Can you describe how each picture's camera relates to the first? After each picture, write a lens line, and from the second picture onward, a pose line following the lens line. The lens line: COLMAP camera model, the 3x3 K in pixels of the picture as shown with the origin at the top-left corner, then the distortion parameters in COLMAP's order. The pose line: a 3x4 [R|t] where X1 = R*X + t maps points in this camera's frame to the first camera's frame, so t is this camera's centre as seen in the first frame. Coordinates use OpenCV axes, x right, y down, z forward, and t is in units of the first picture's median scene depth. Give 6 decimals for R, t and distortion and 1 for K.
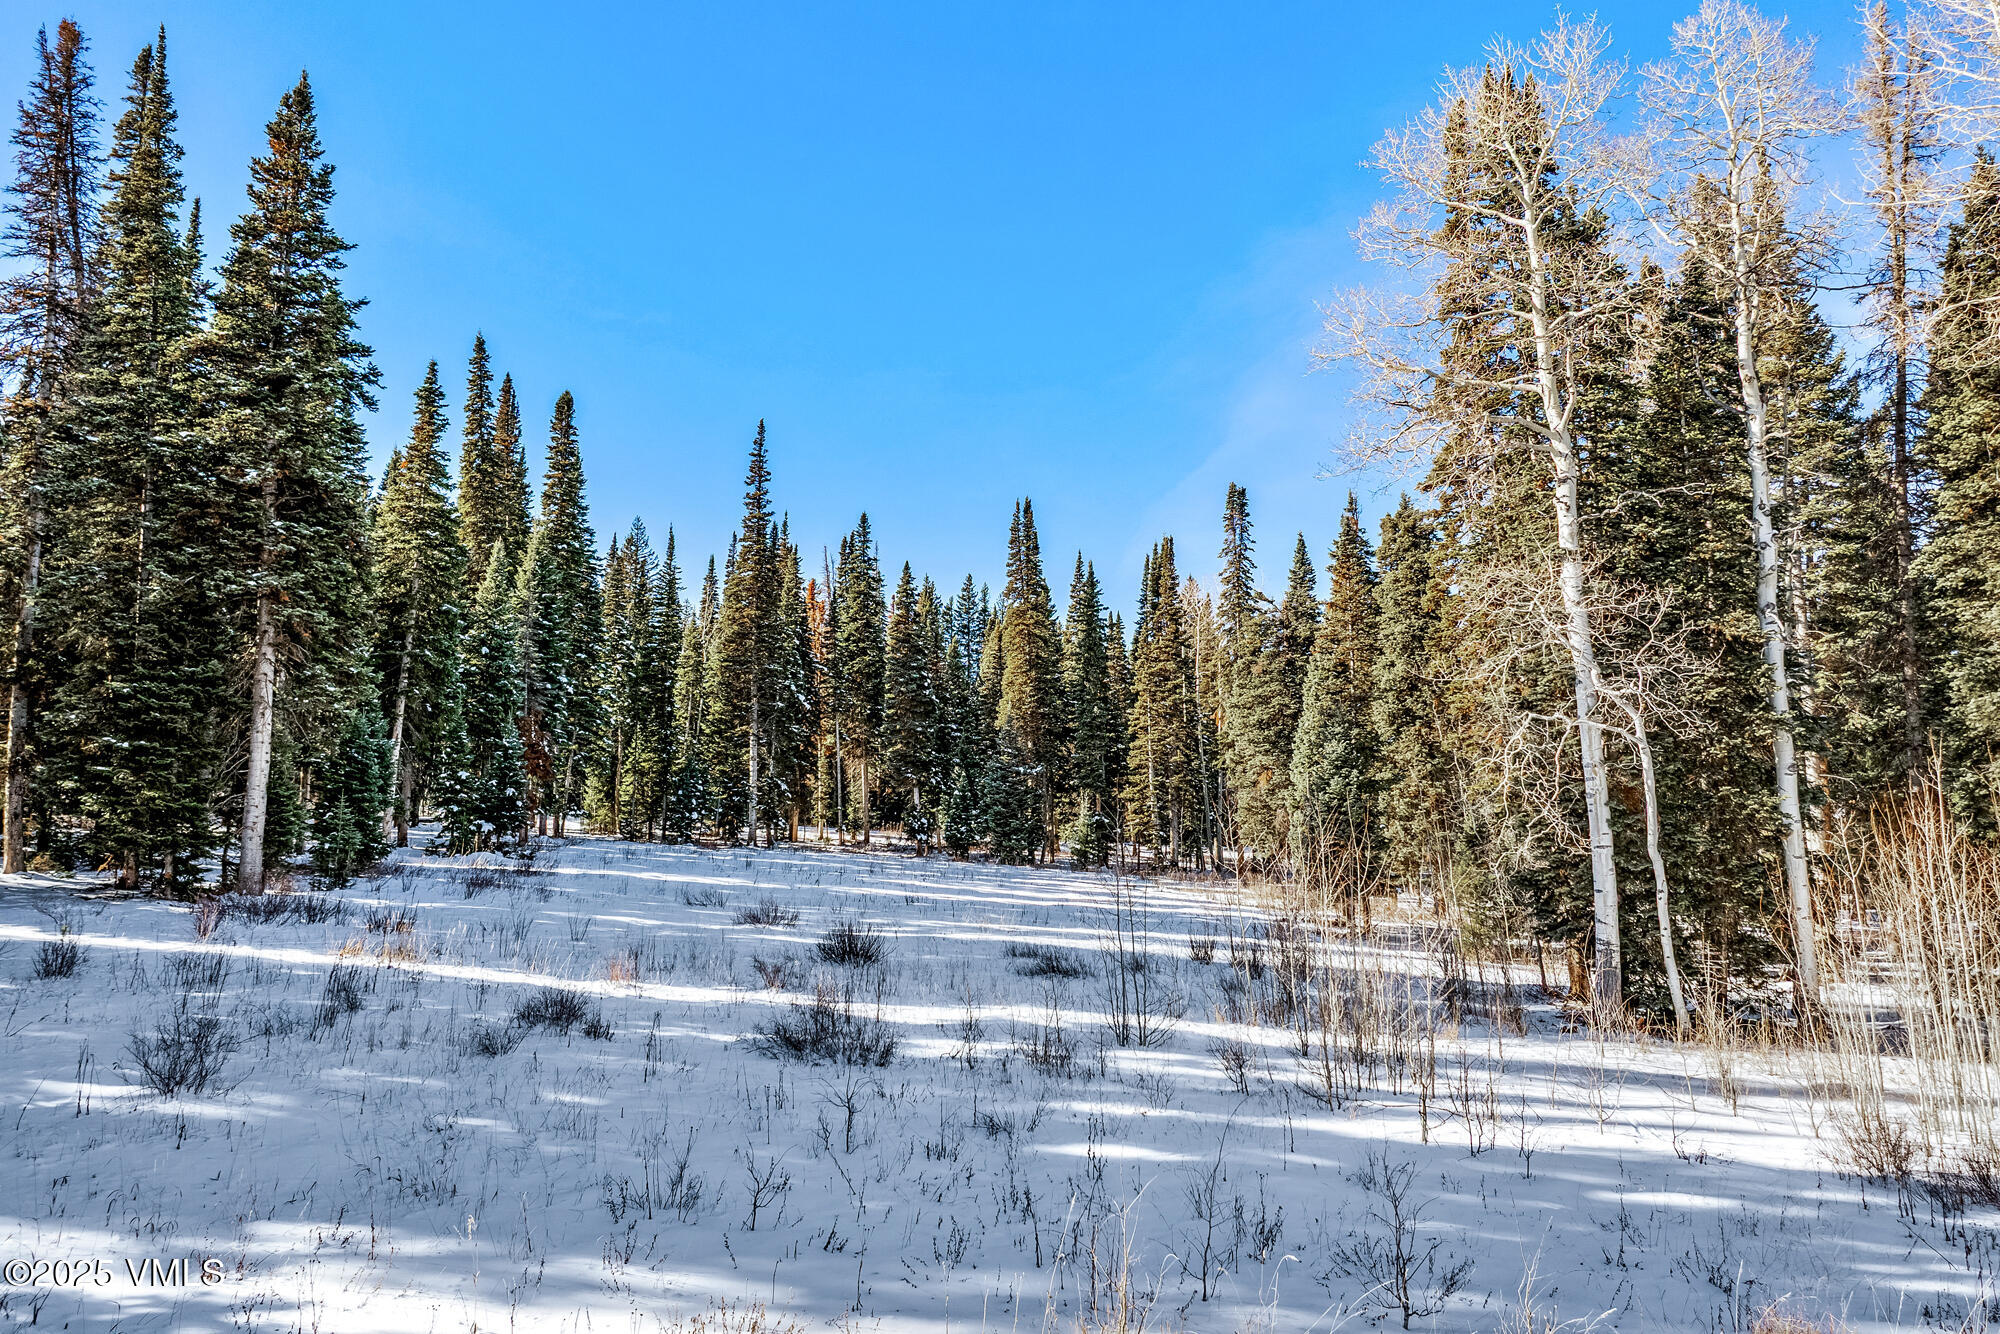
lens RADIAL K [[1398.3, 0, 926.6], [0, 1398.3, 613.7], [0, 0, 1]] dist [0.003124, -0.042713]
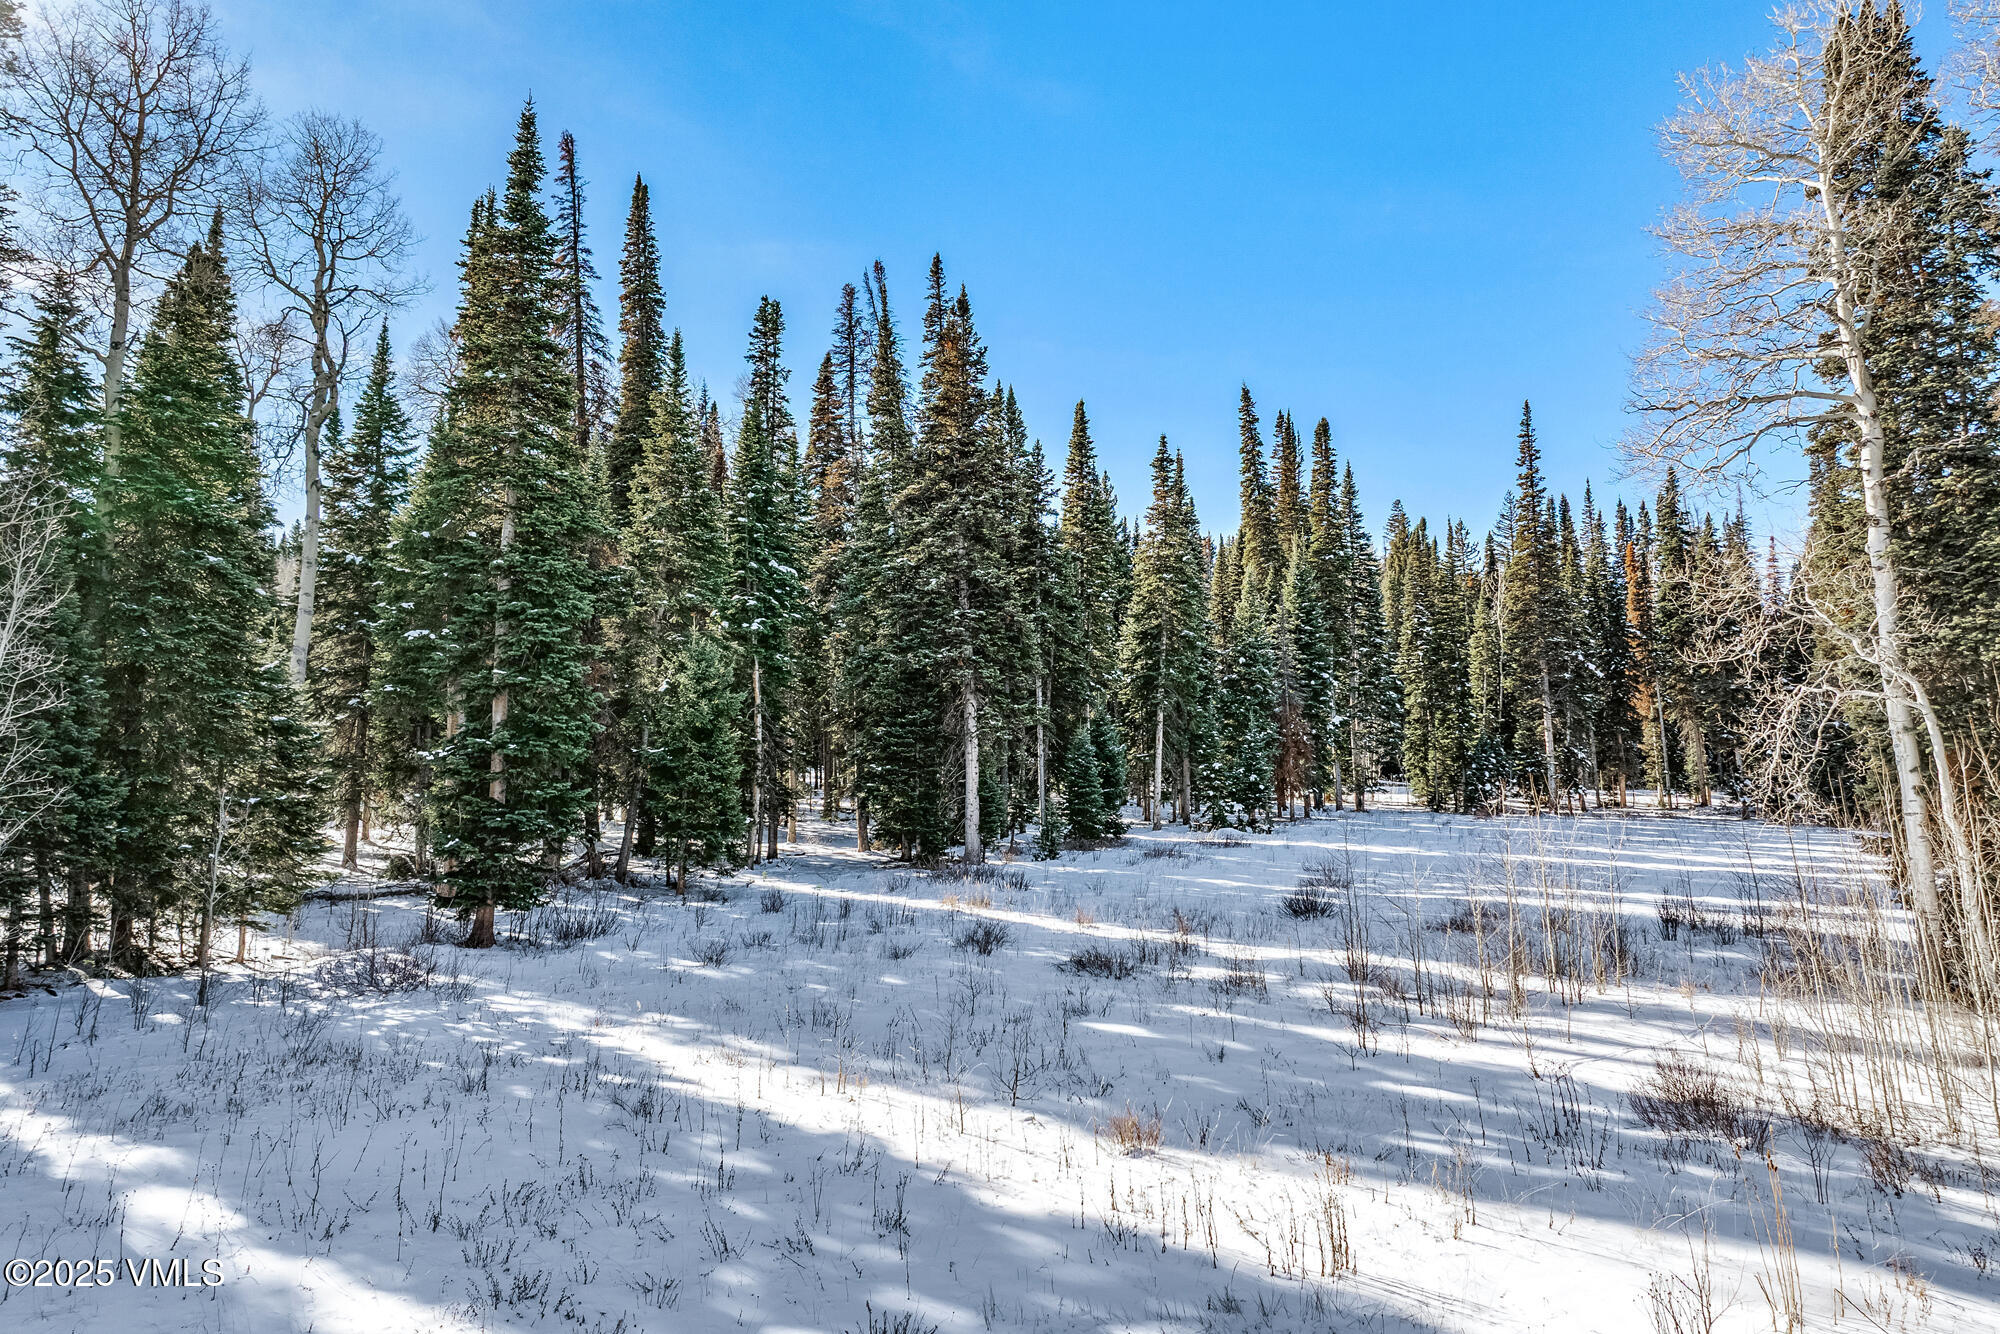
lens RADIAL K [[1401.8, 0, 995.0], [0, 1401.8, 615.1], [0, 0, 1]] dist [-0.019392, -0.001253]
pose [[0.770226, -0.113673, -0.627559, 0.230109], [0.129200, 0.991396, -0.021006, -0.011810], [0.624547, -0.064901, 0.778286, -0.056198]]
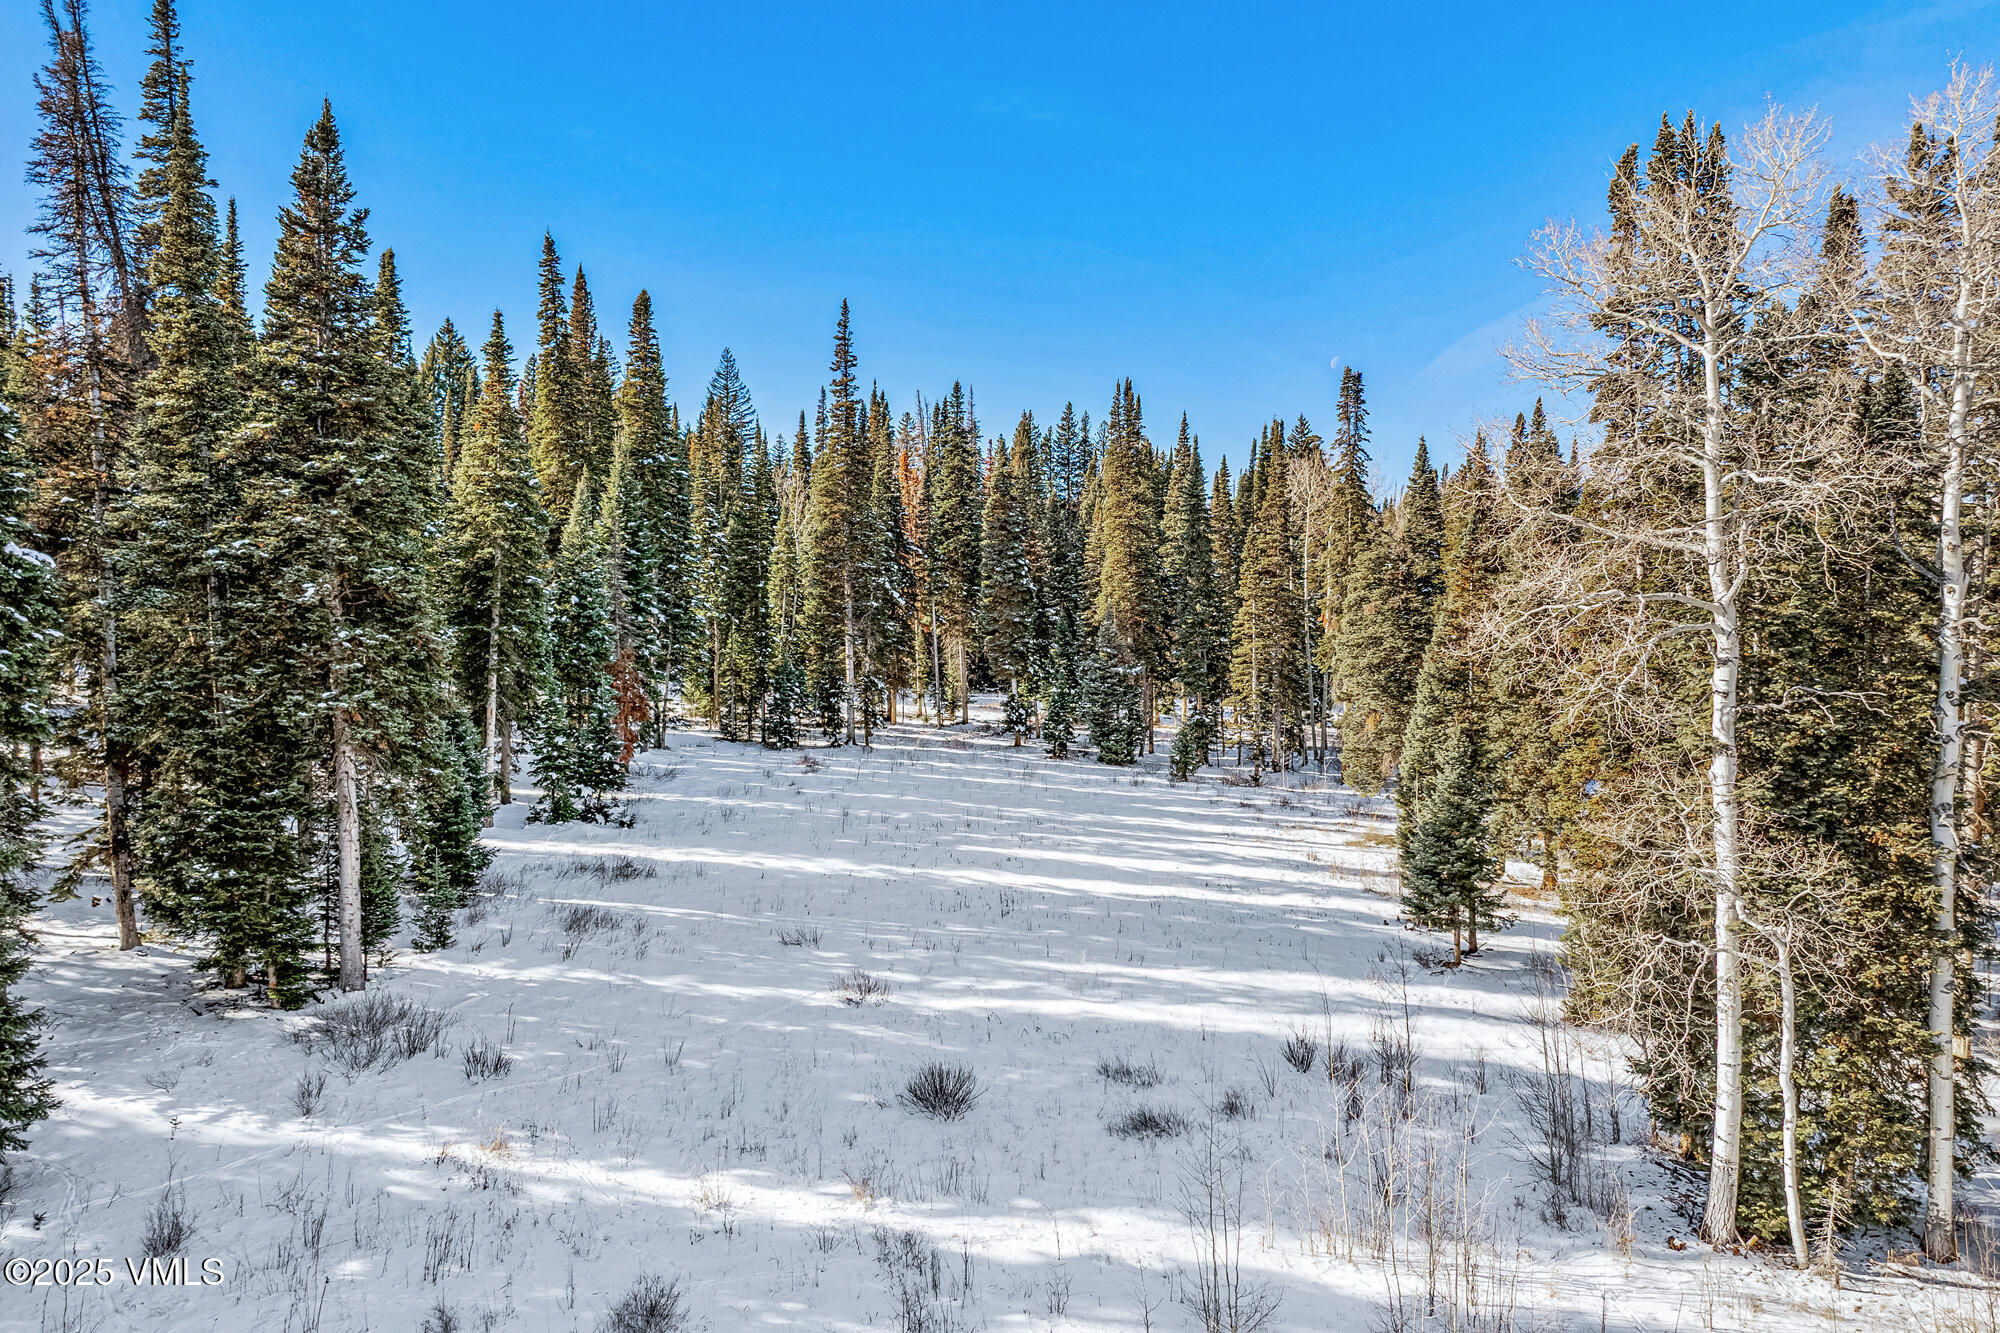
lens RADIAL K [[1398.3, 0, 926.6], [0, 1398.3, 613.2], [0, 0, 1]] dist [0.003124, -0.042713]
pose [[0.997188, -0.007828, -0.074536, 0.005694], [0.021771, 0.981900, 0.188142, -0.118363], [0.071714, -0.189236, 0.979309, 0.037812]]
